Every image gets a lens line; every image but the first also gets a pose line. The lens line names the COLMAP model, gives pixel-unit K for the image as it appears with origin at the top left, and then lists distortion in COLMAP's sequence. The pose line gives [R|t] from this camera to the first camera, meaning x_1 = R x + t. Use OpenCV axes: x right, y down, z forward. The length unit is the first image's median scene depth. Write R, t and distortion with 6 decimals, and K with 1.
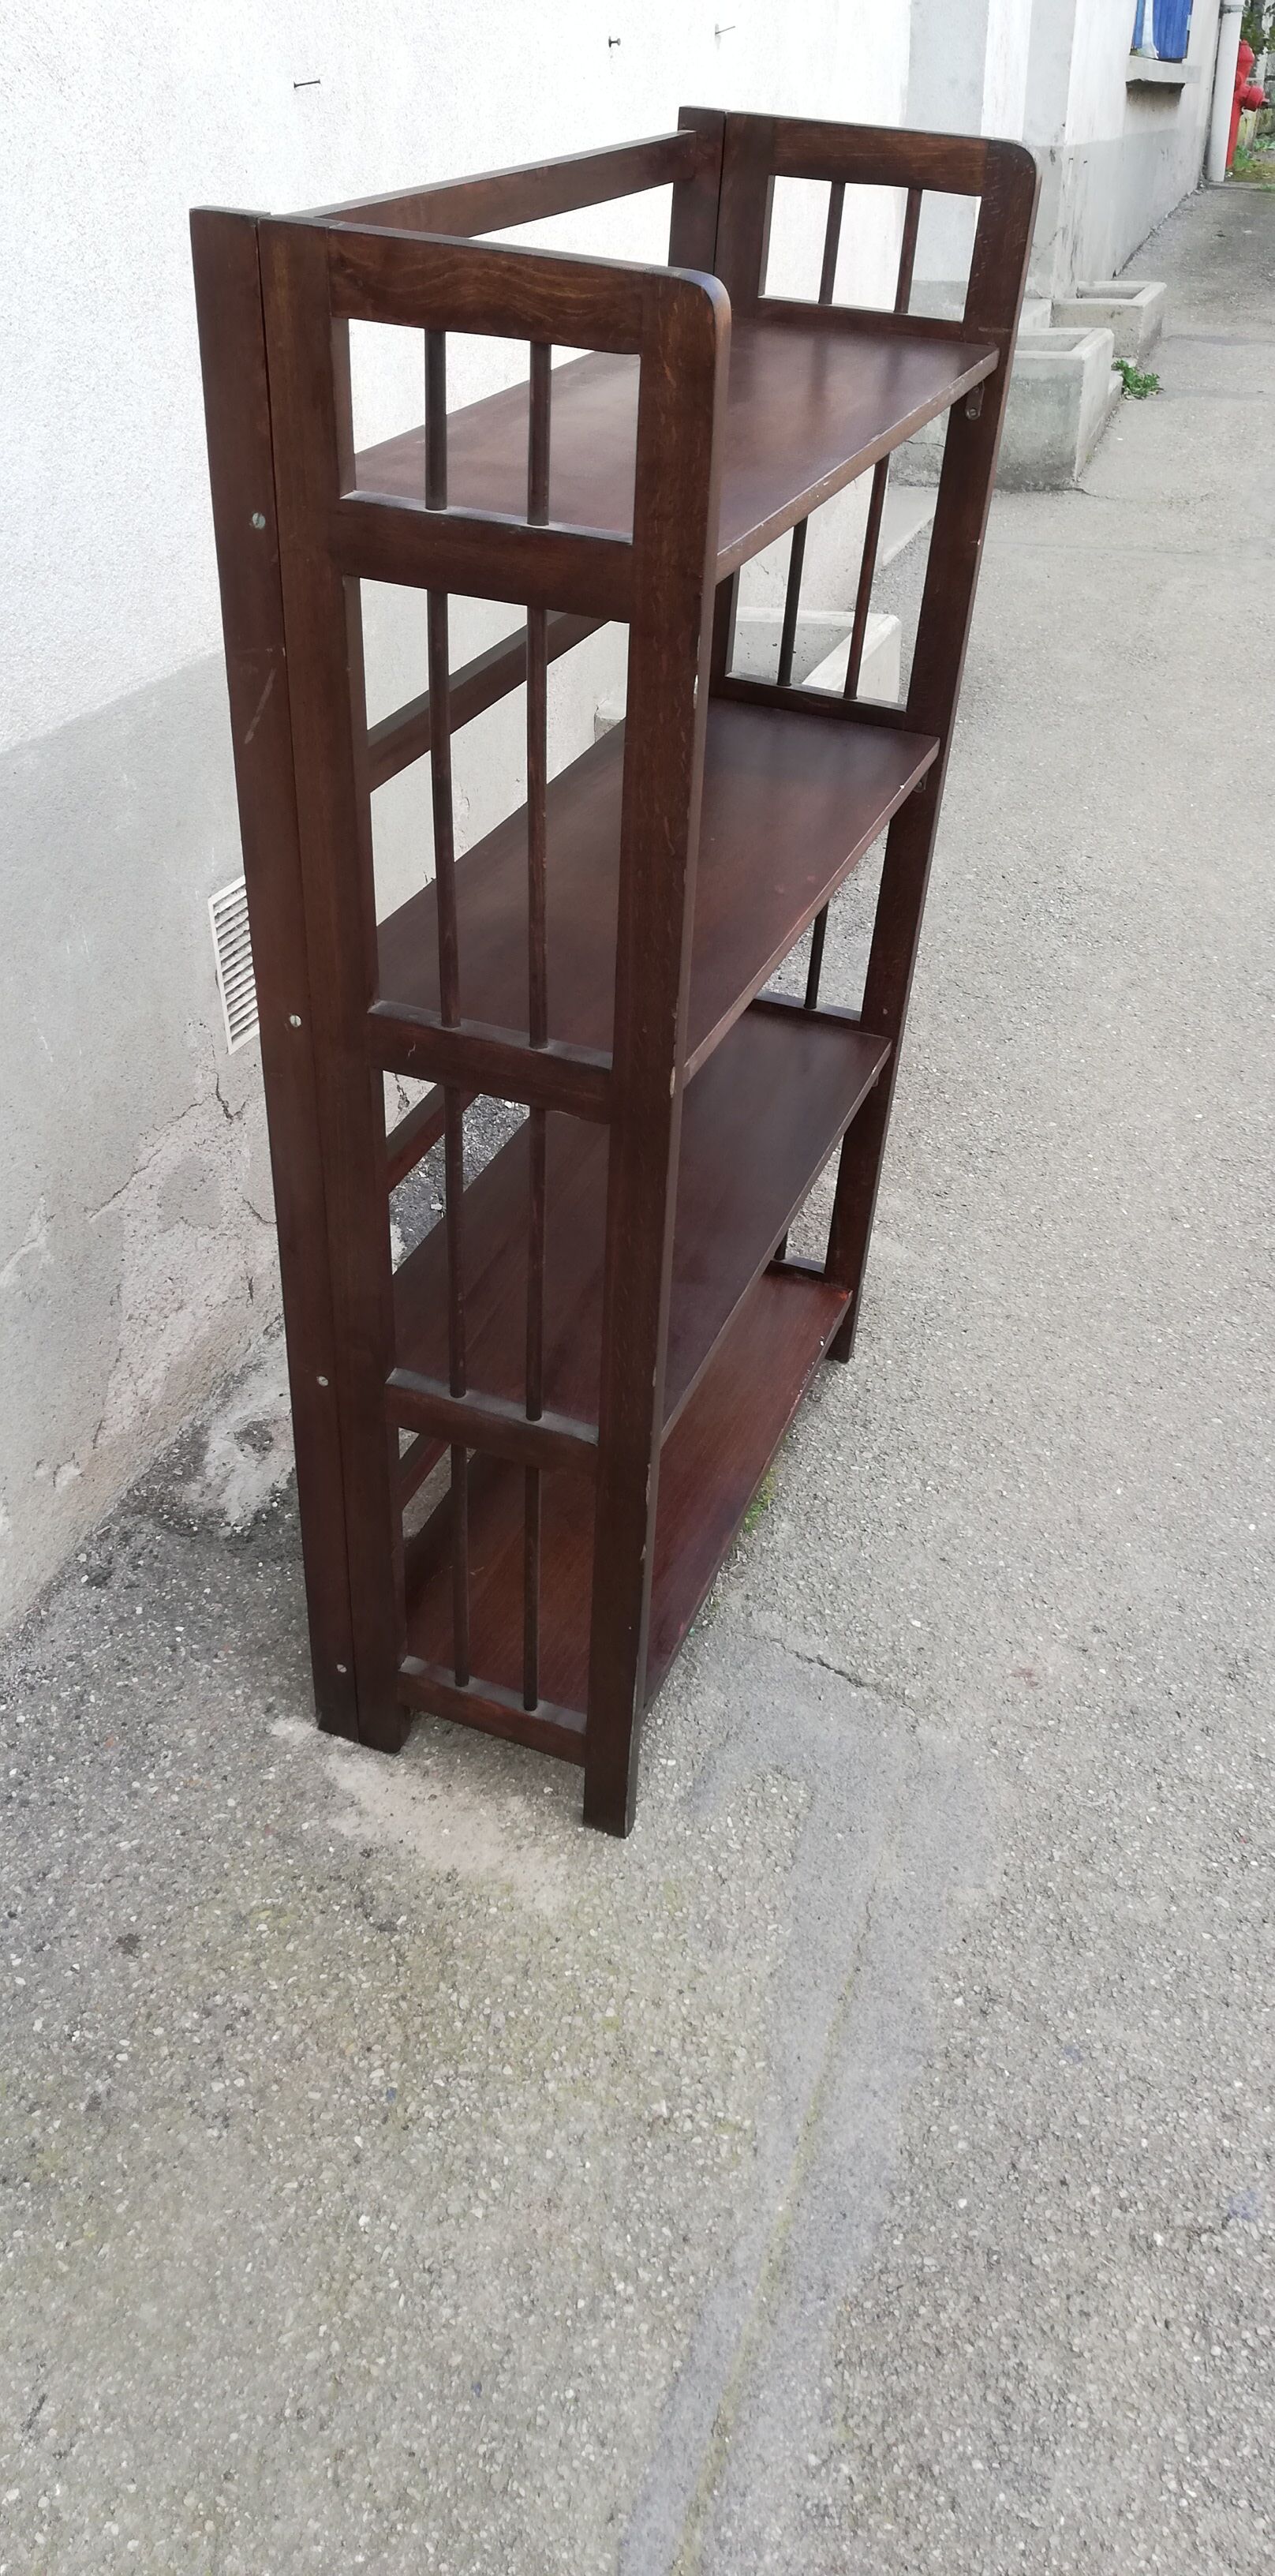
lens RADIAL K [[1944.6, 0, 657.4], [0, 1944.6, 1301.7], [0, 0, 1]] dist [0.043131, -0.060249]
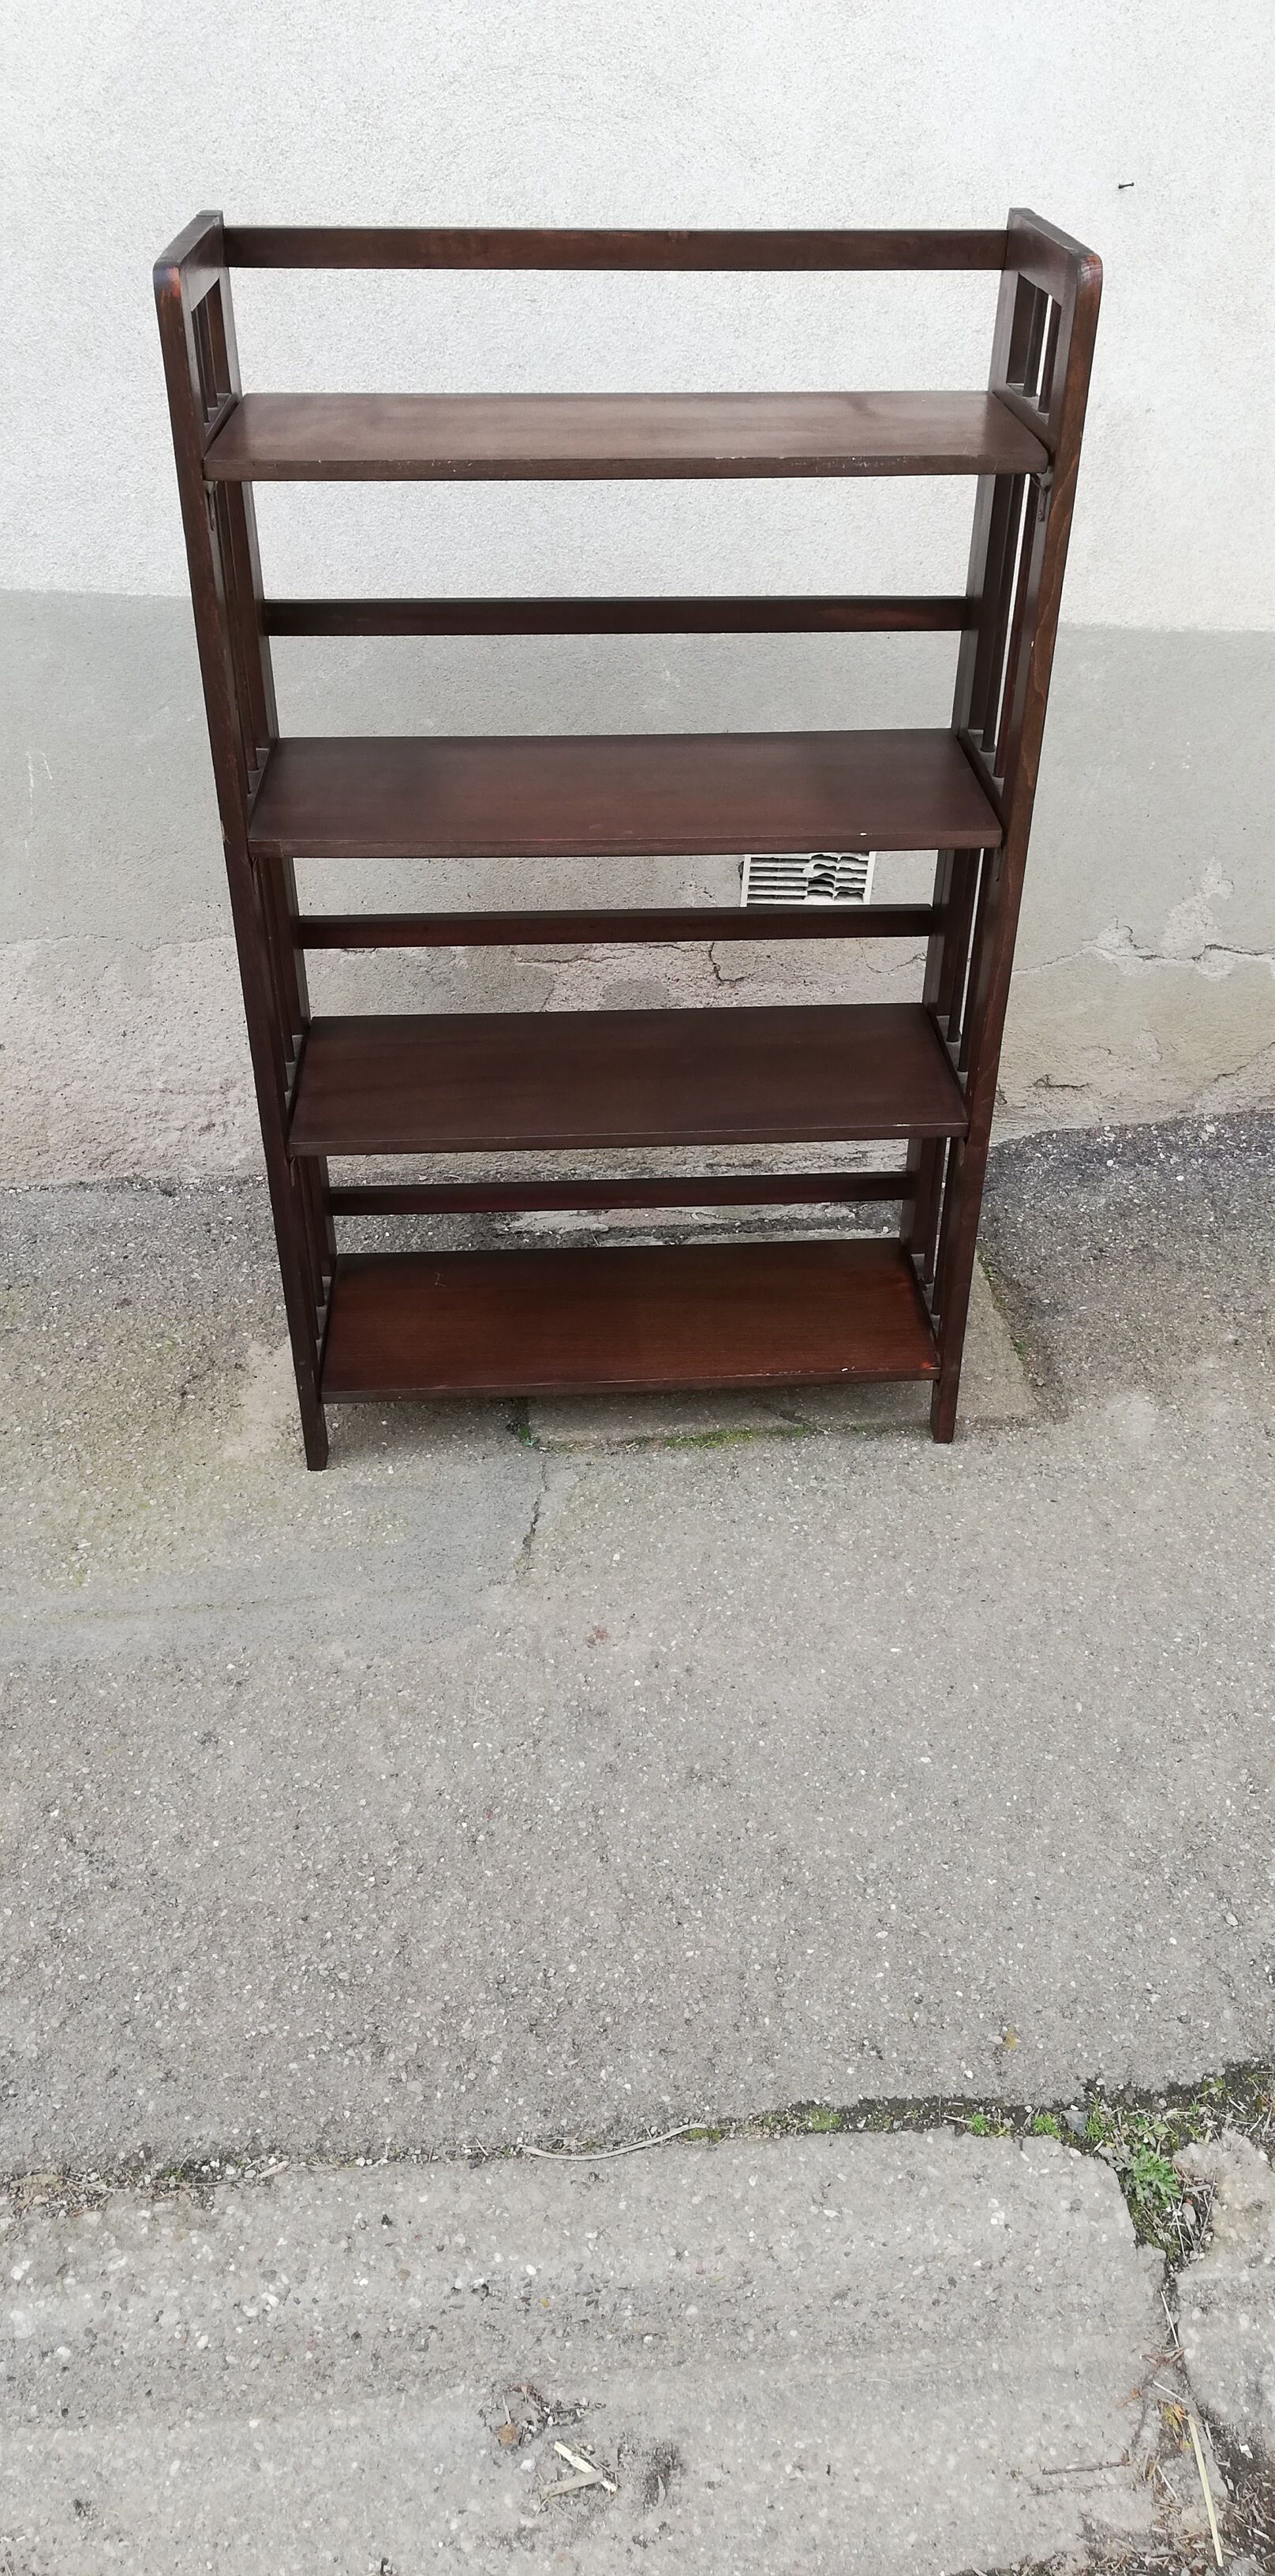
lens RADIAL K [[1944.6, 0, 652.0], [0, 1944.6, 1310.7], [0, 0, 1]] dist [0.043131, -0.060249]
pose [[0.402799, 0.495329, -0.769676, 1.085056], [-0.528538, 0.812415, 0.246231, -0.269602], [0.747262, 0.307622, 0.589041, 0.388878]]
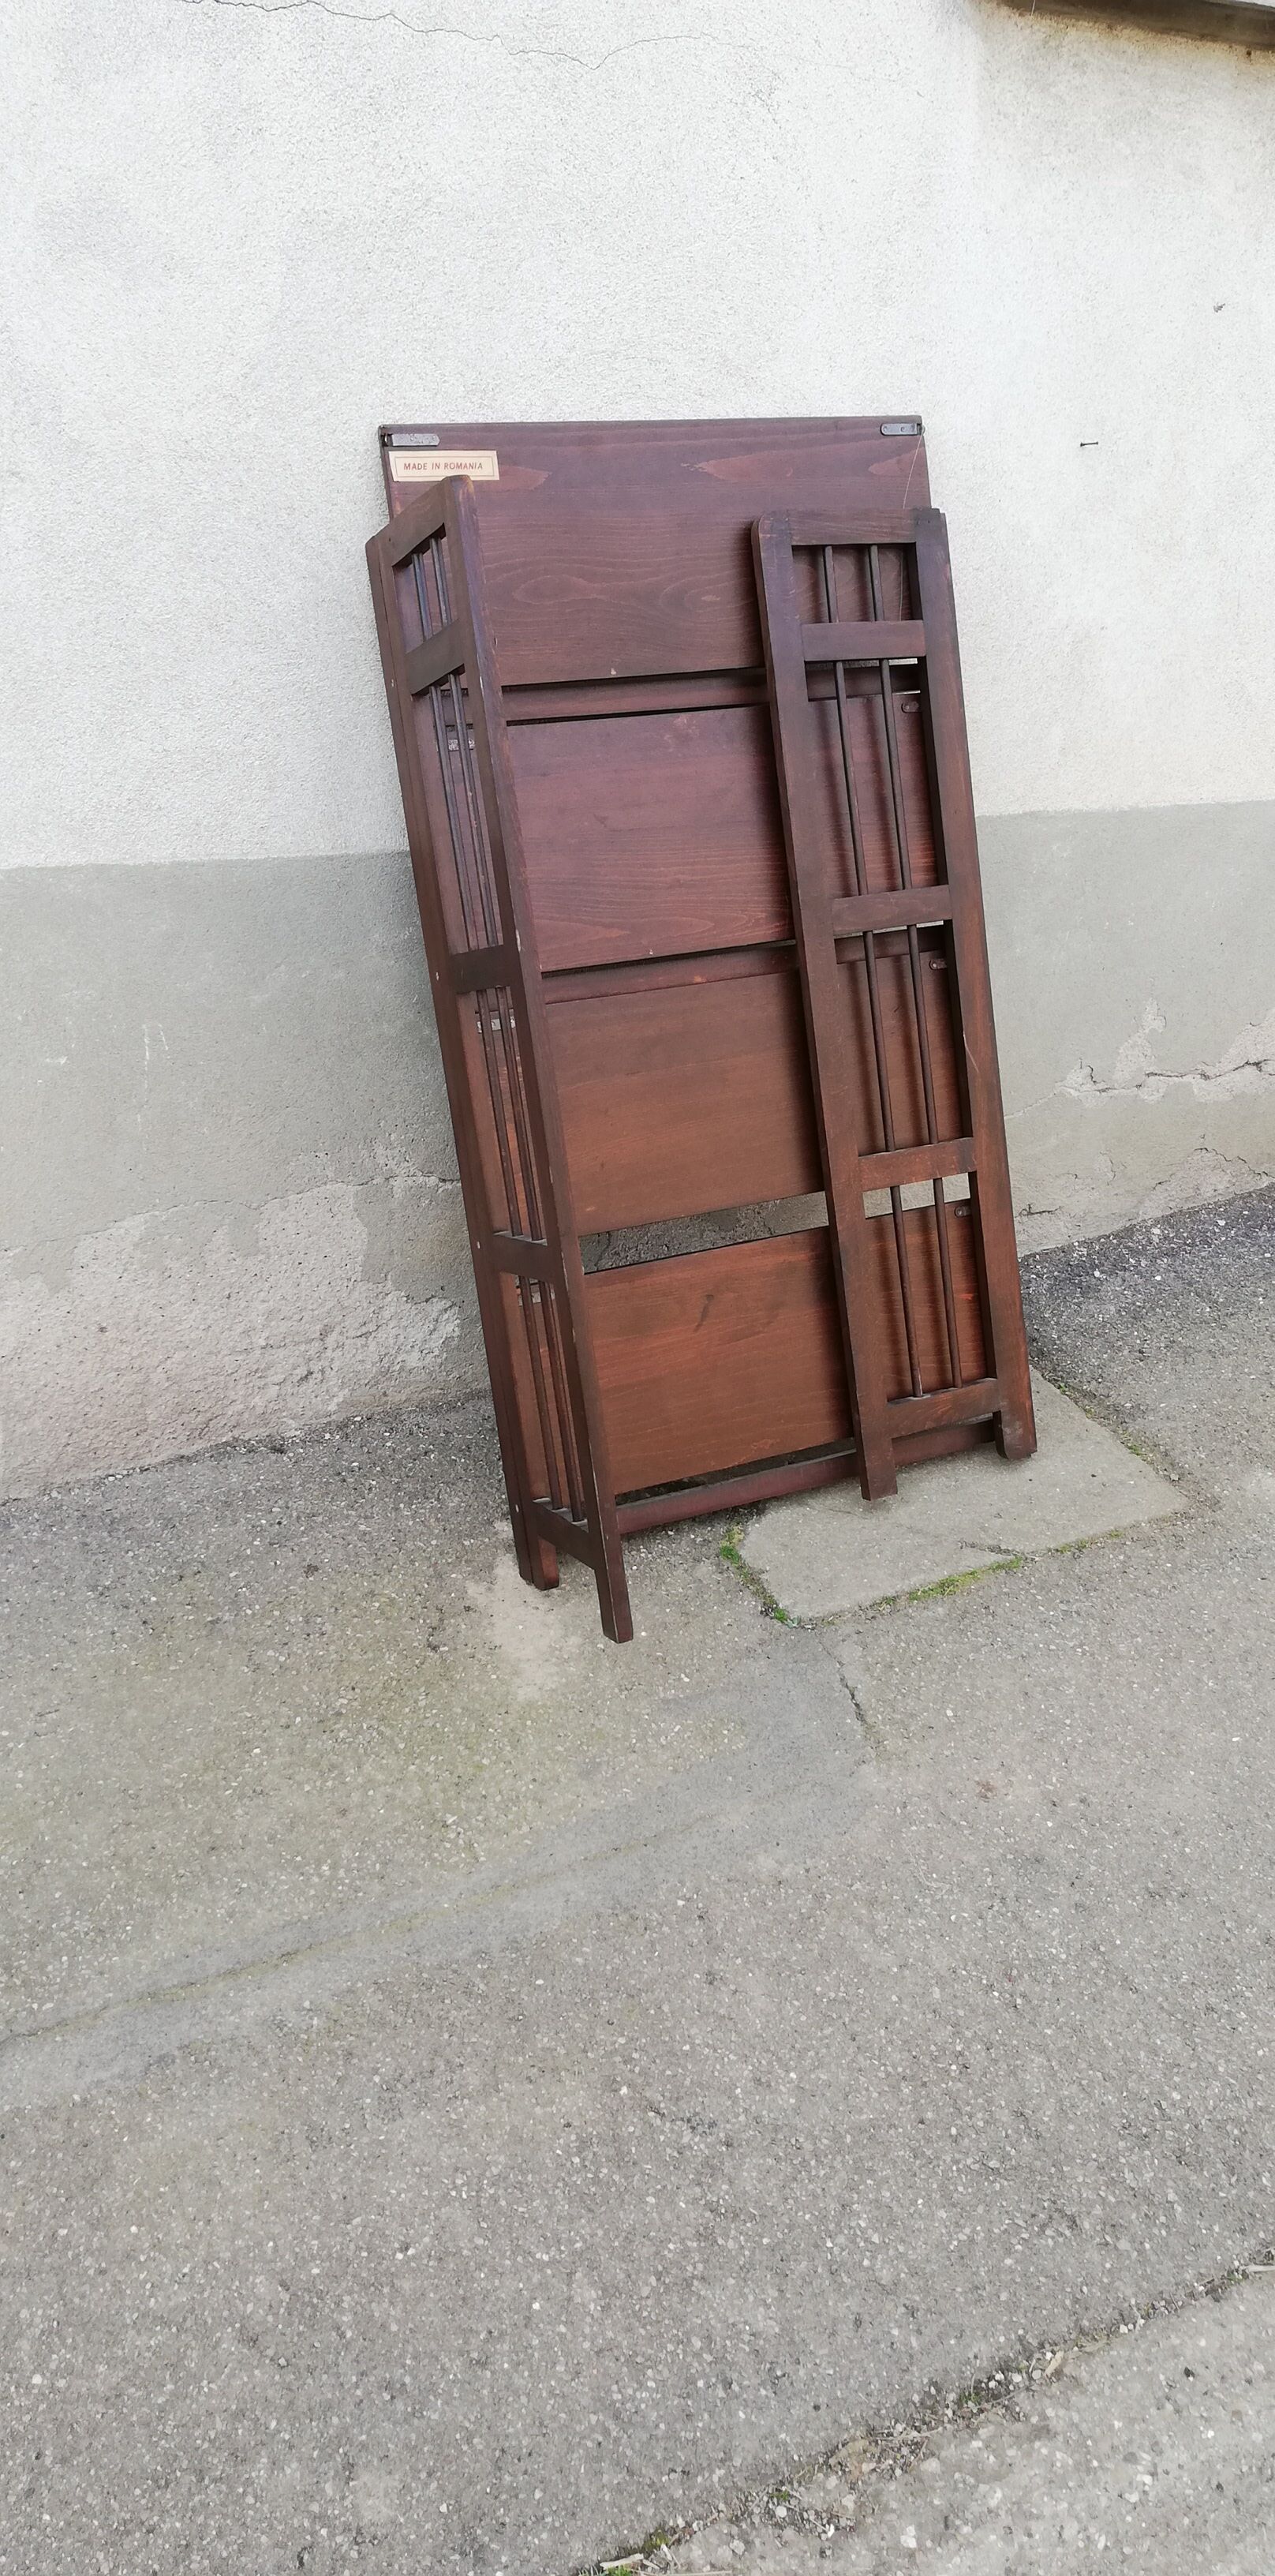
lens RADIAL K [[1944.6, 0, 644.7], [0, 1944.6, 1304.4], [0, 0, 1]] dist [0.043131, -0.060249]
pose [[0.693695, 0.350937, -0.628992, 0.768253], [-0.425785, 0.904152, 0.034875, -0.019014], [0.580944, 0.243622, 0.776629, -0.068135]]
